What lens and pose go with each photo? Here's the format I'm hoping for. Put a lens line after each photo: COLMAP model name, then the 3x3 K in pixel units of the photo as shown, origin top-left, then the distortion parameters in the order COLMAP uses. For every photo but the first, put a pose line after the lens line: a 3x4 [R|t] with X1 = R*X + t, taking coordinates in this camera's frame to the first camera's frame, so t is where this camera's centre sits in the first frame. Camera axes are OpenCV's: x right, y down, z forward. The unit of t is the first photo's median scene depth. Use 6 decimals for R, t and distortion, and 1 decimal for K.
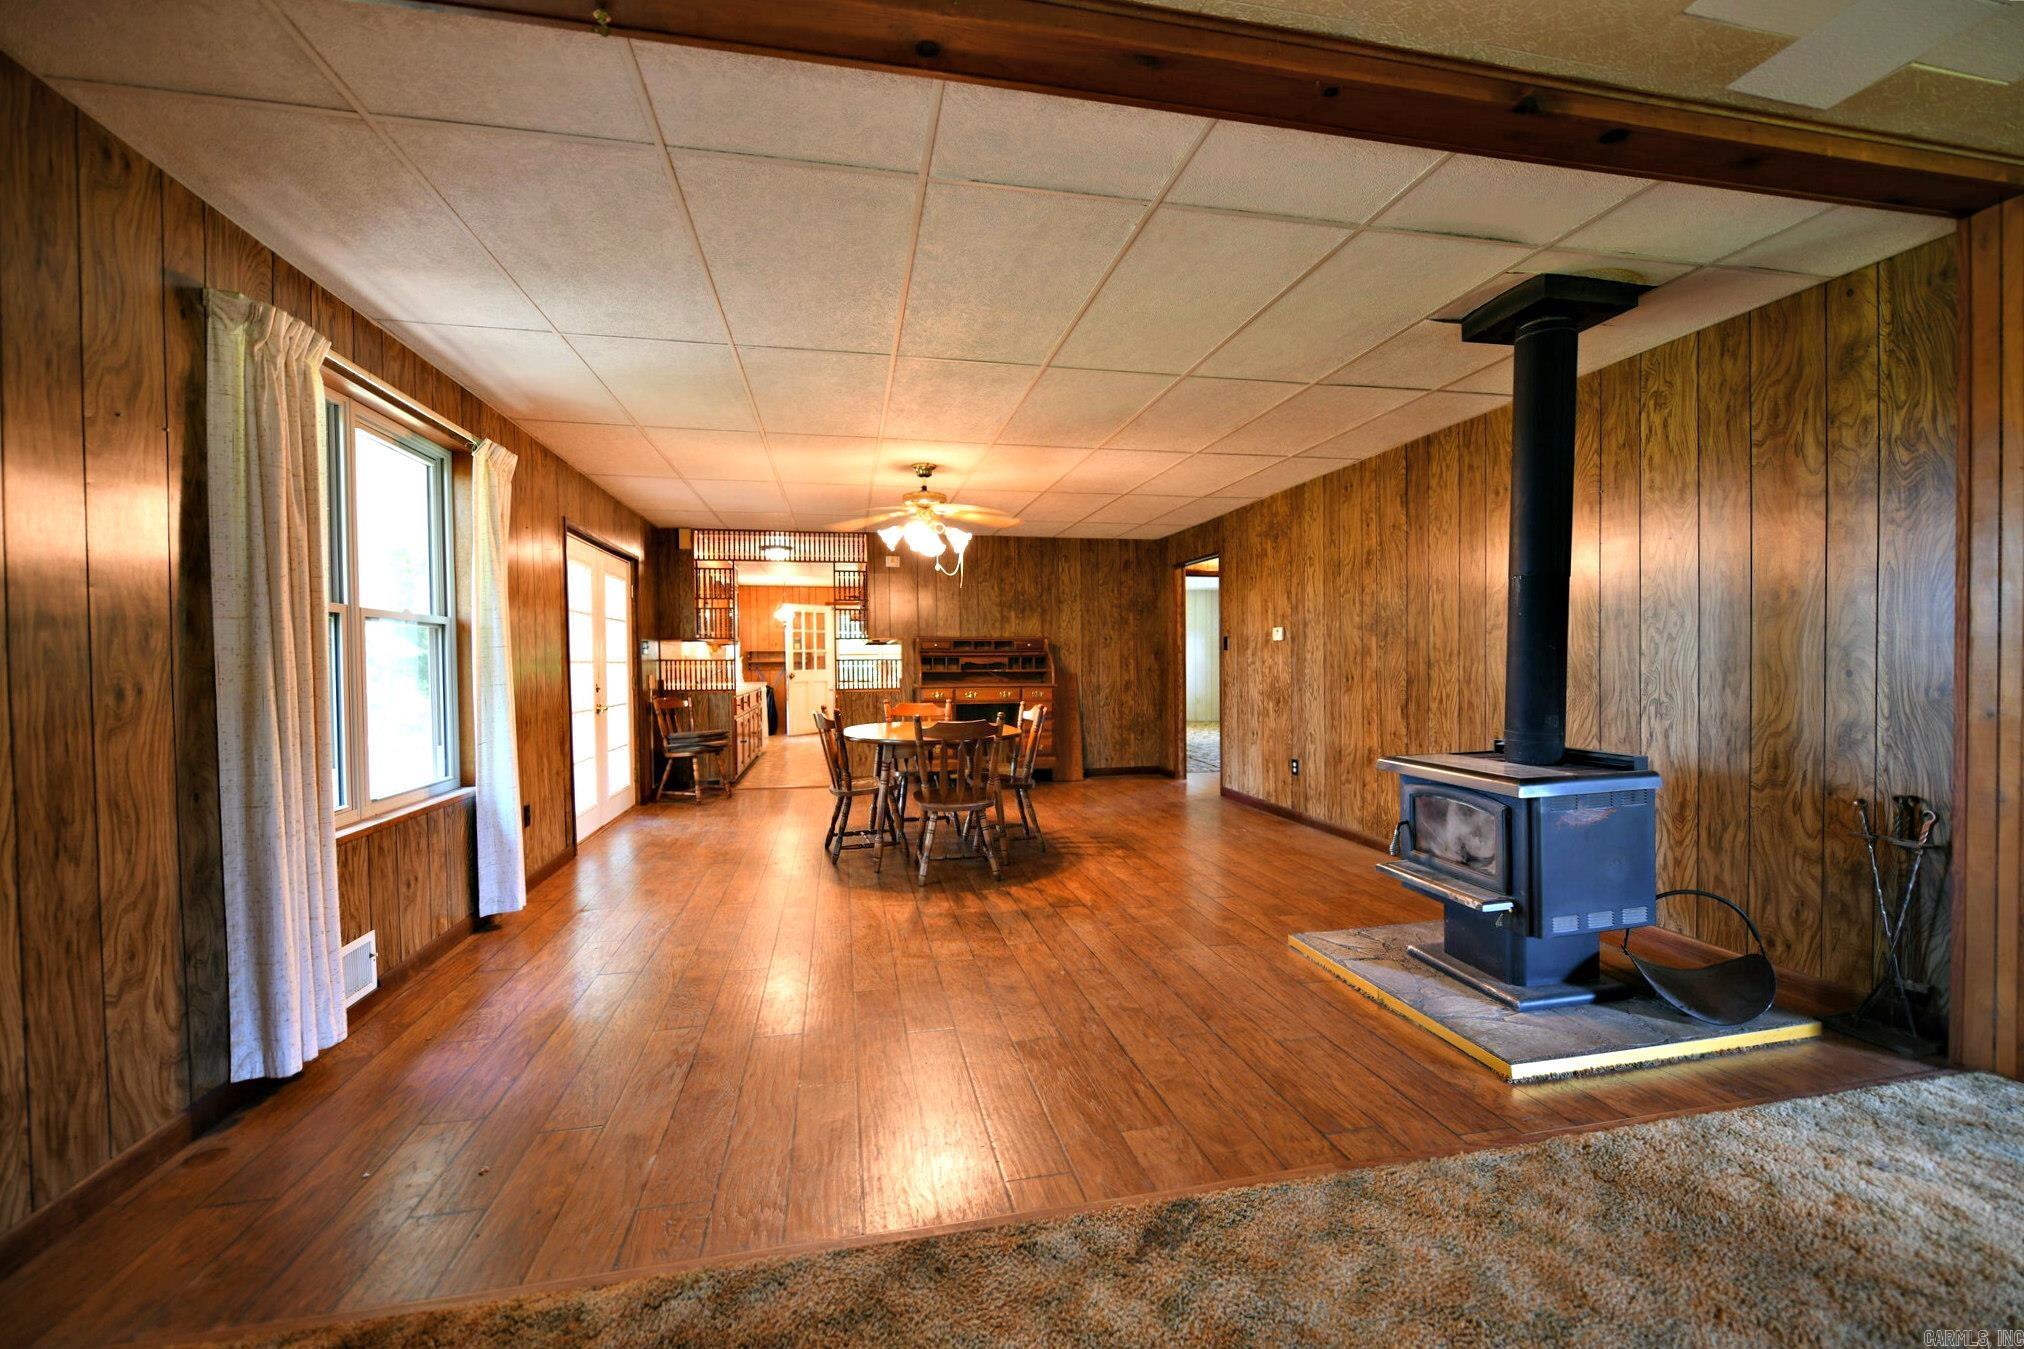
lens RADIAL K [[825.0, 0, 1014.6], [0, 825.0, 668.4], [0, 0, 1]] dist [-0.002037, -0.000022]
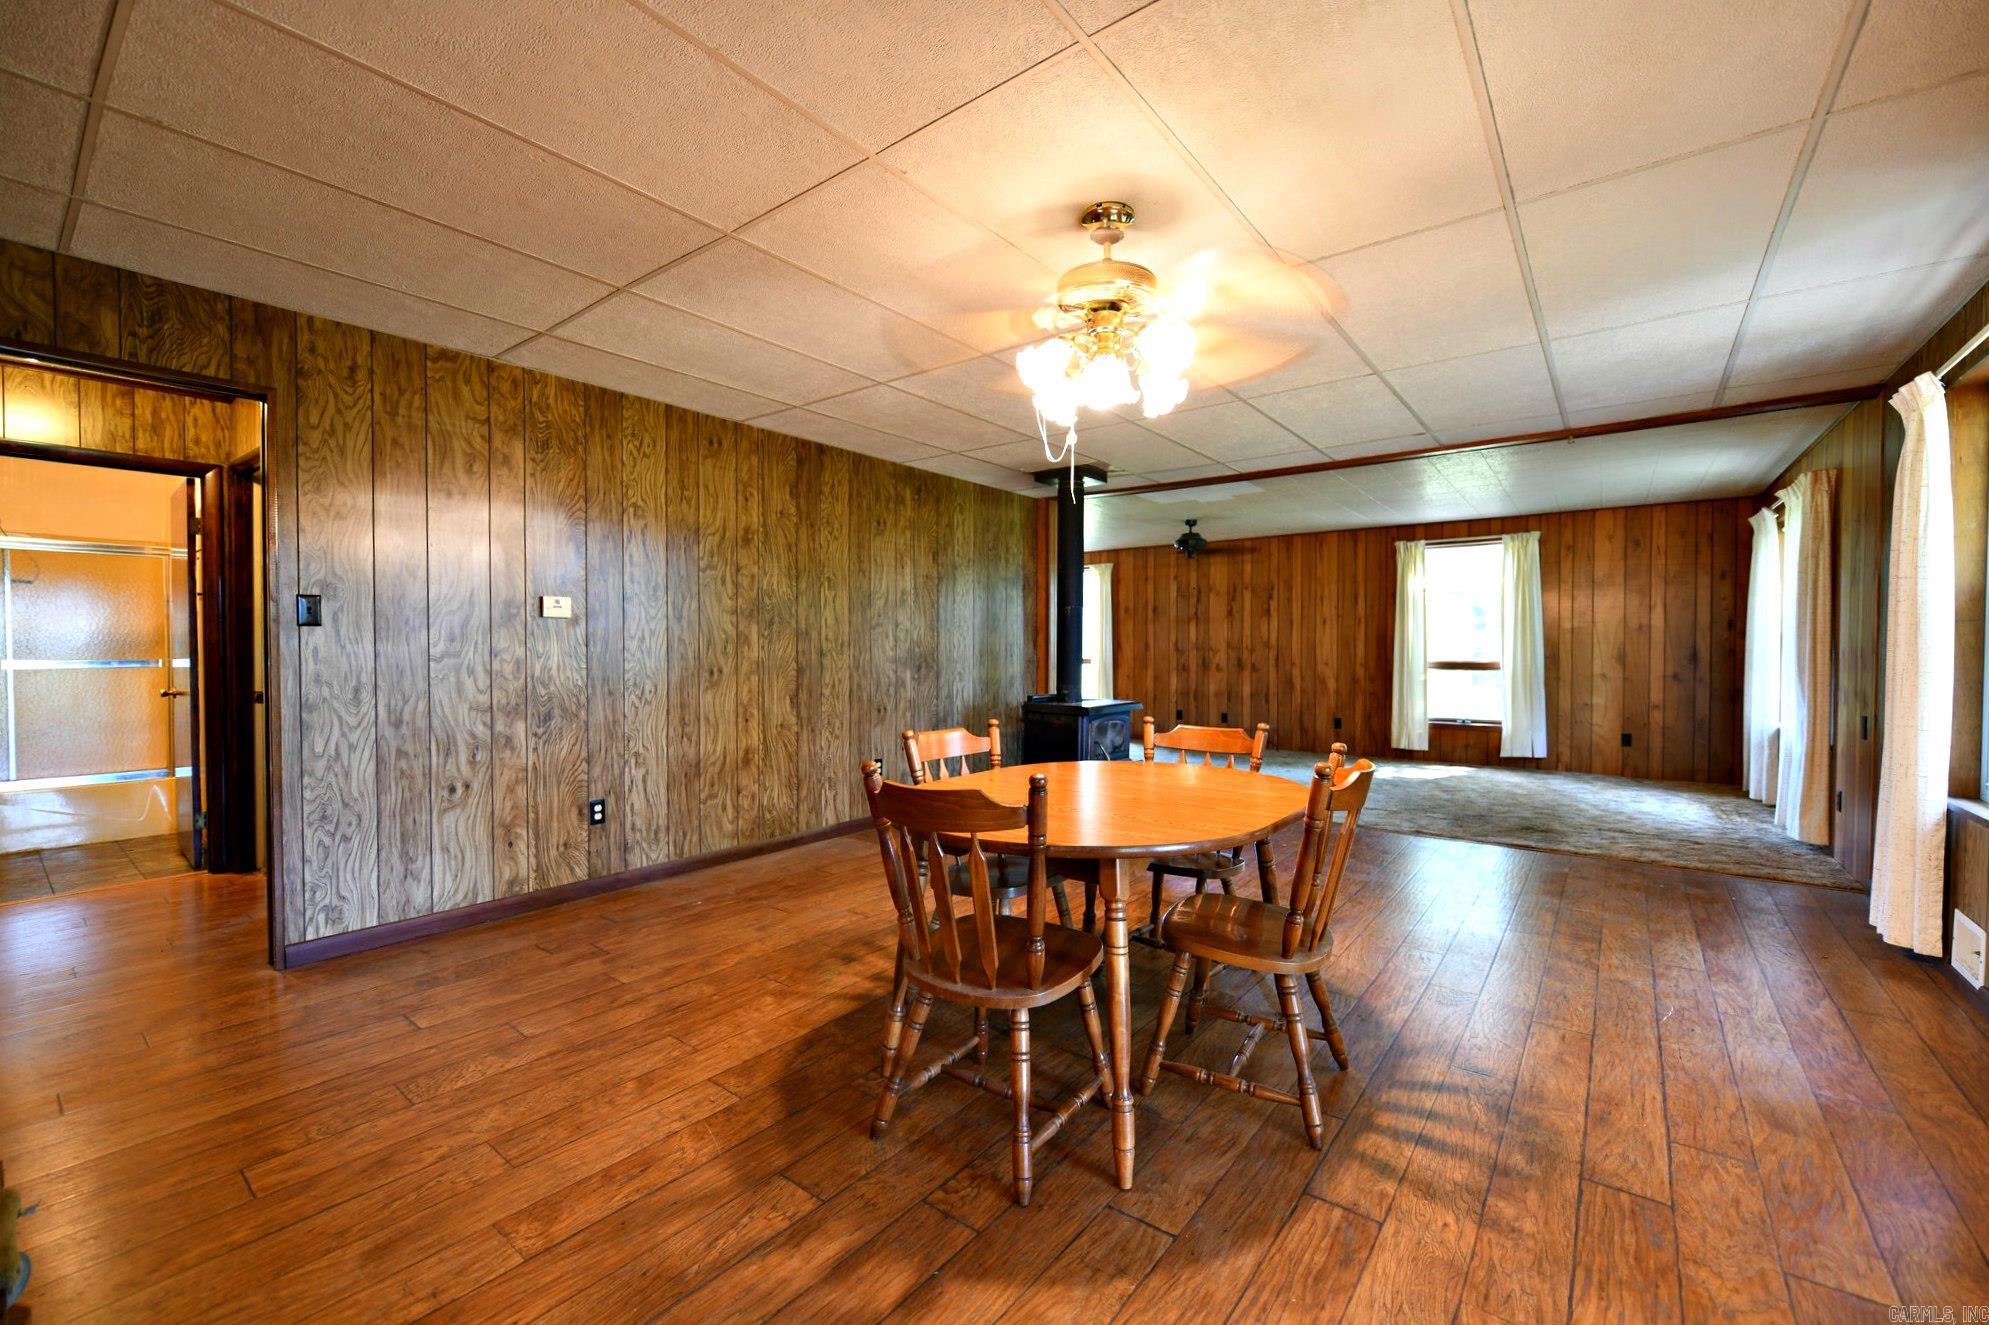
lens RADIAL K [[810.8, 0, 997.1], [0, 810.8, 666.0], [0, 0, 1]] dist [-0.002037, -0.000022]
pose [[-0.640696, -0.009519, 0.767736, -0.435762], [0.011891, 0.999680, 0.022318, -0.009508], [-0.767703, 0.023428, -0.640378, 1.400376]]
